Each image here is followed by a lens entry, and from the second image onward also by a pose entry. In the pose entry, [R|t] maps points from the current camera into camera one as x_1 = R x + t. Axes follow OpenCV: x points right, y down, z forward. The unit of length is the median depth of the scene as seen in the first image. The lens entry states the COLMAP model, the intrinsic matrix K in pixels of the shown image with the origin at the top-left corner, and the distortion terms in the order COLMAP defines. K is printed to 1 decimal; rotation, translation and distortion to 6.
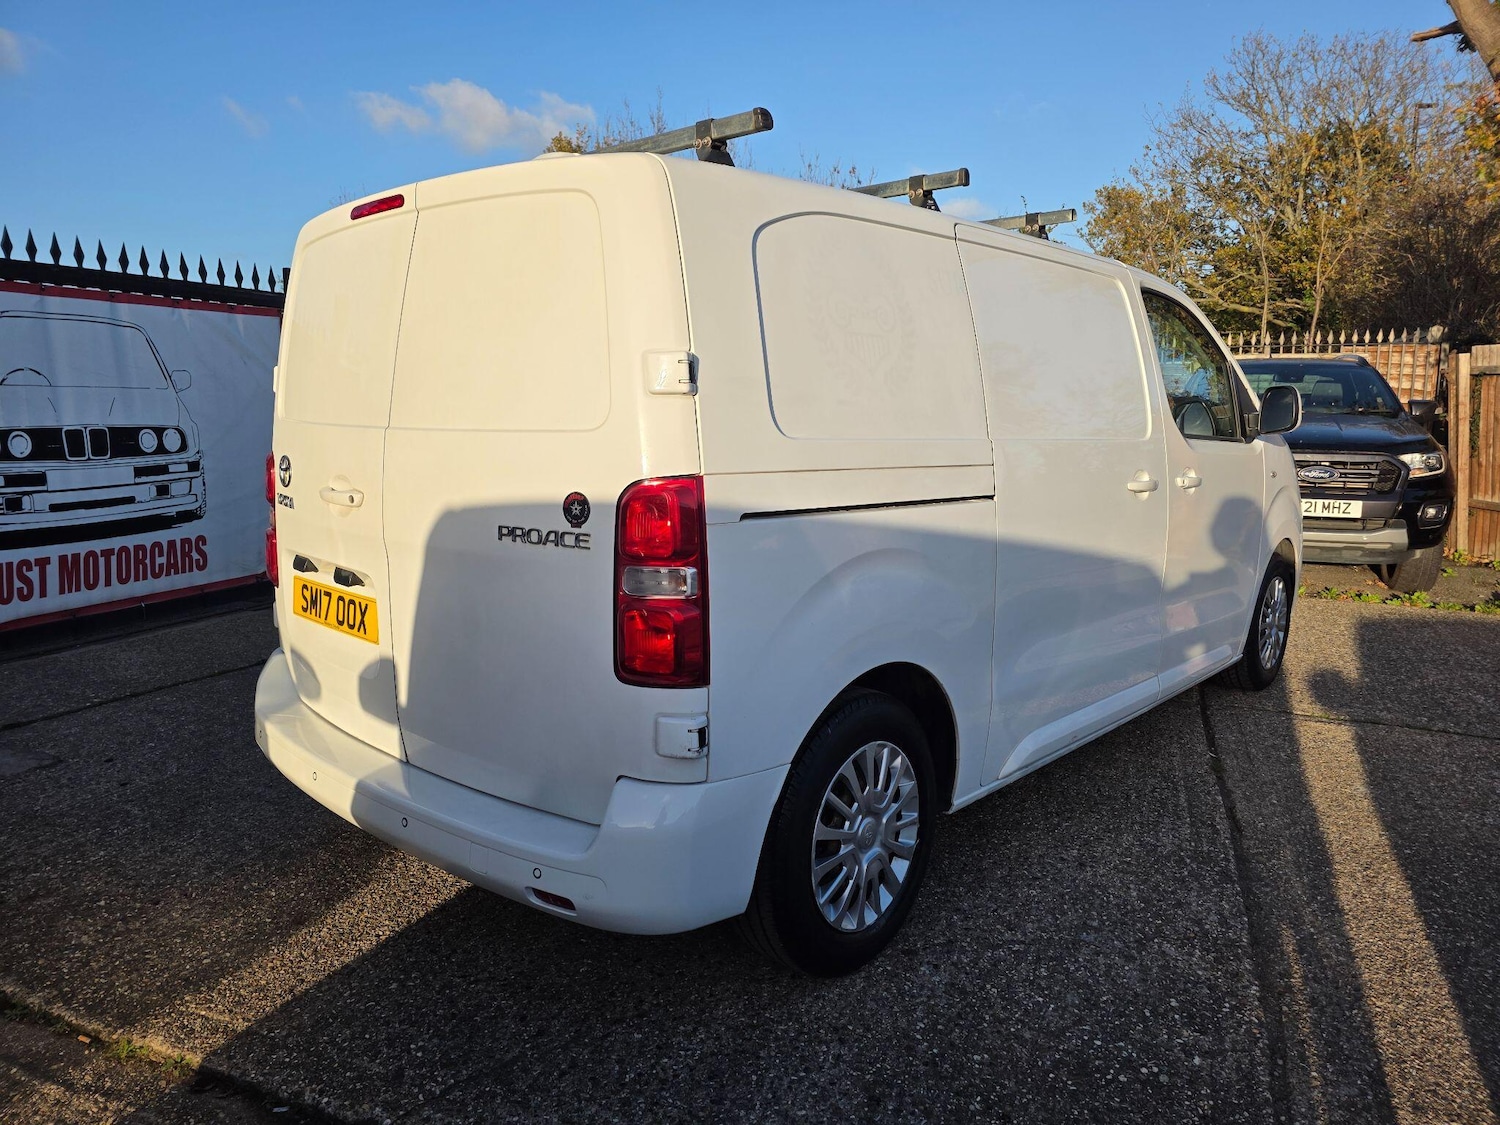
lens RADIAL K [[998.9, 0, 750.0], [0, 998.9, 562.5], [0, 0, 1]] dist [0.079619, -0.087648]
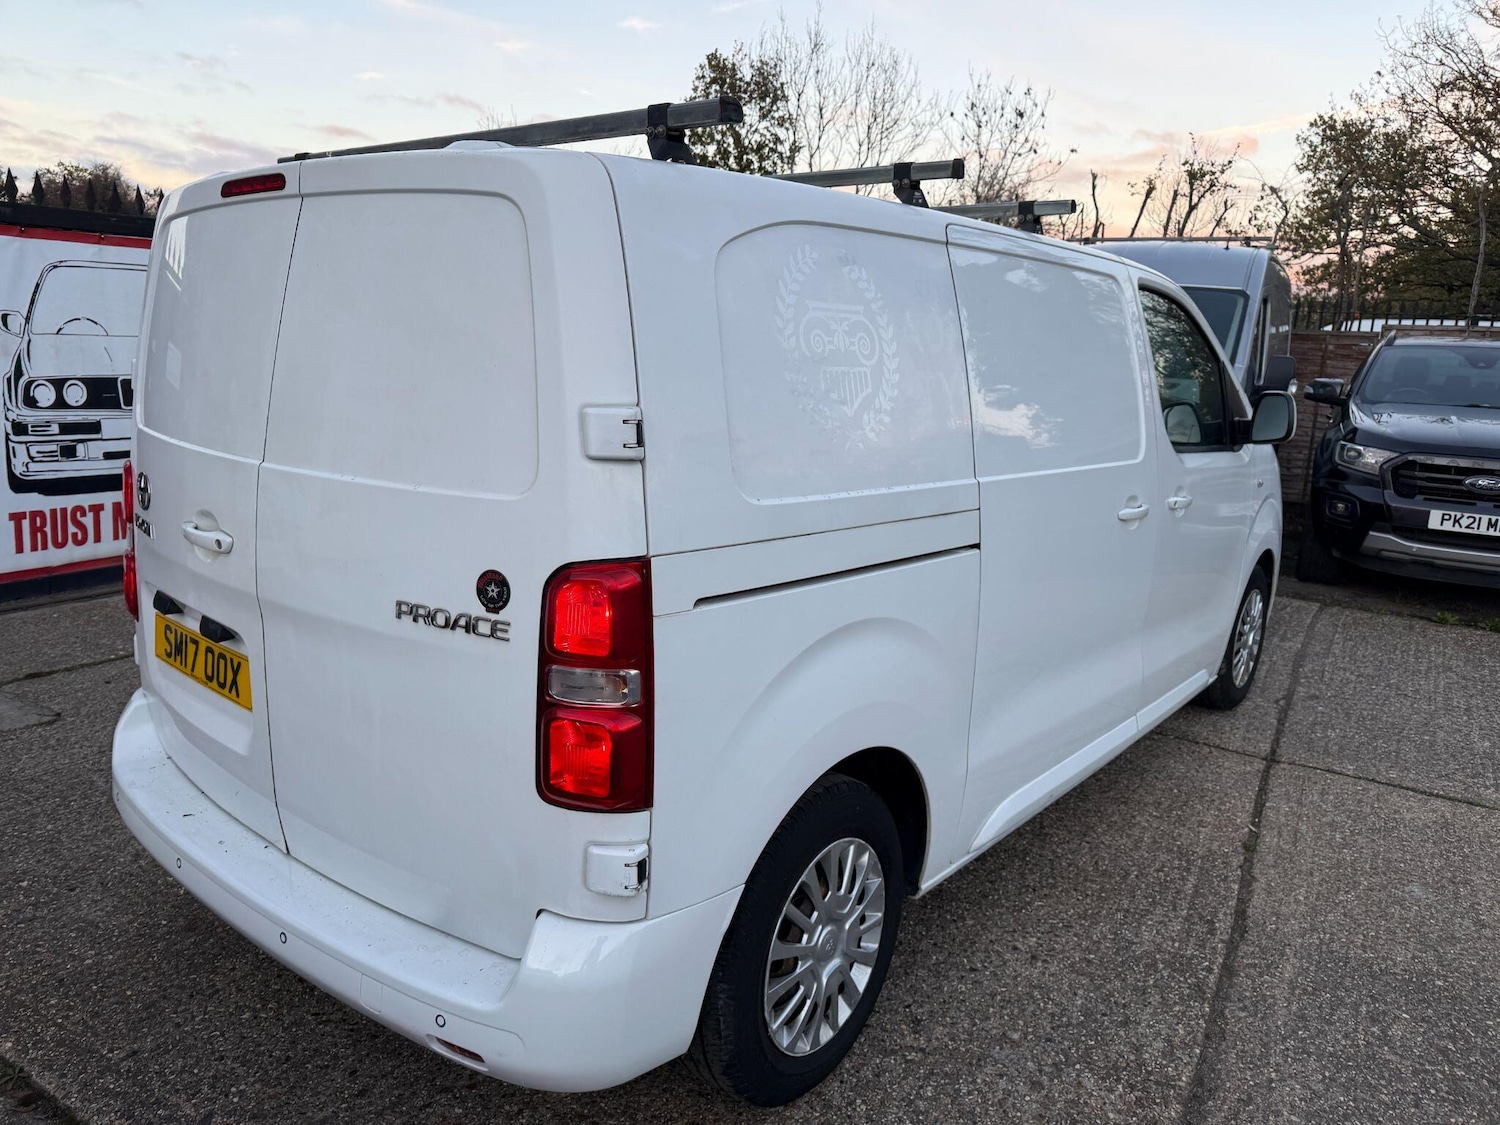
lens RADIAL K [[1059.7, 0, 750.0], [0, 1059.7, 562.5], [0, 0, 1]] dist [0.006182, -0.005198]
pose [[0.987196, 0.069557, -0.143545, 0.176742], [-0.061700, 0.996380, 0.058483, -0.077809], [0.147093, -0.048878, 0.987914, 0.058582]]
